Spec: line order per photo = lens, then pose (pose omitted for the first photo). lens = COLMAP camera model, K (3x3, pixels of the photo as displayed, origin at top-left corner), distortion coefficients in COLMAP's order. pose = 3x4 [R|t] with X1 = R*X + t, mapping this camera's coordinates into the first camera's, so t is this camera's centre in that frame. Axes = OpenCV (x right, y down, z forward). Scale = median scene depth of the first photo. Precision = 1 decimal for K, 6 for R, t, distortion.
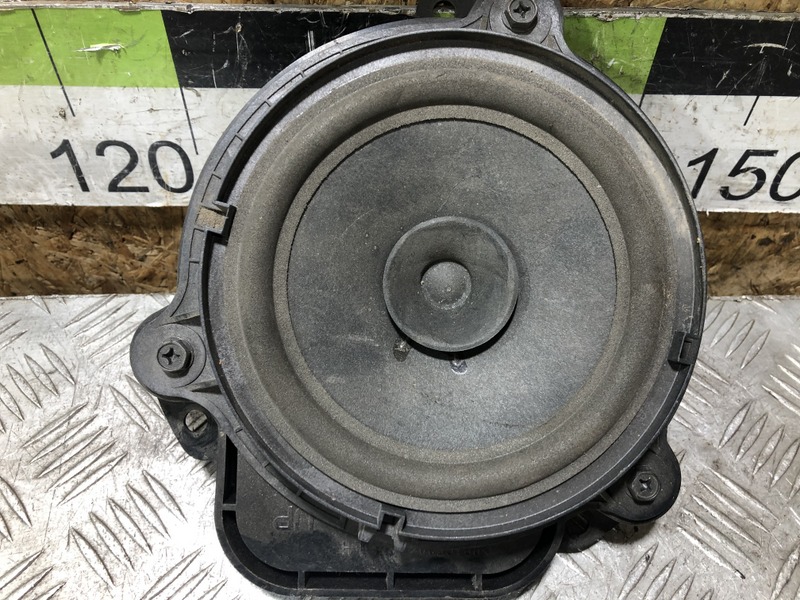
lens RADIAL K [[668.7, 0, 402.5], [0, 668.7, 298.5], [0, 0, 1]] dist [0.005624, -0.003800]
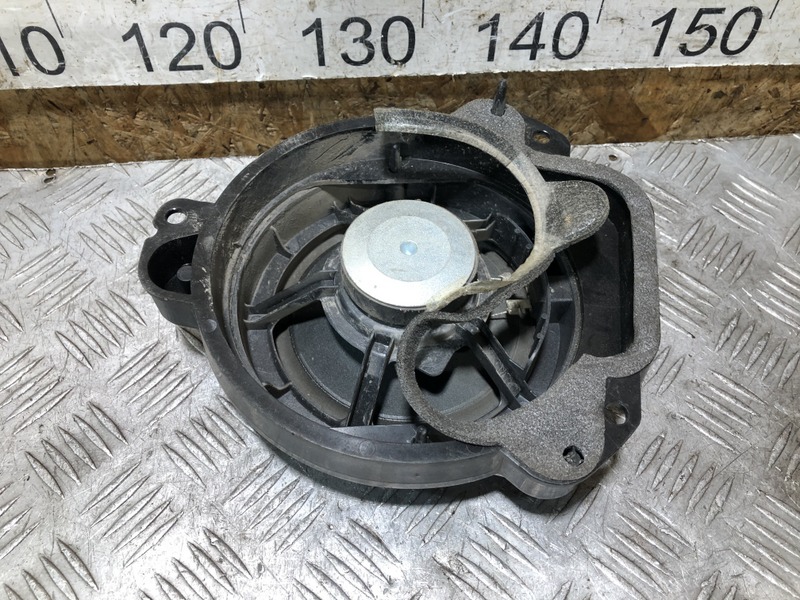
lens RADIAL K [[668.7, 0, 395.2], [0, 668.7, 305.8], [0, 0, 1]] dist [0.005624, -0.003800]
pose [[0.998854, -0.047025, 0.008906, -0.070793], [0.045919, 0.994055, 0.098724, 0.166085], [-0.013495, -0.098202, 0.995075, -0.246684]]
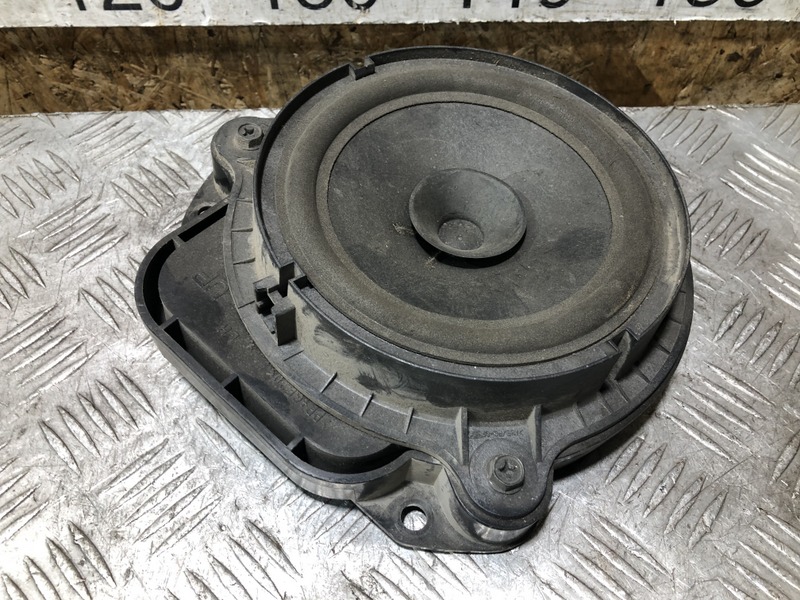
lens RADIAL K [[668.7, 0, 402.0], [0, 668.7, 312.2], [0, 0, 1]] dist [0.005624, -0.003800]
pose [[0.999583, -0.010774, -0.026805, 0.060016], [0.012612, 0.997509, 0.069399, 0.264482], [0.025991, -0.069708, 0.997229, -0.085837]]
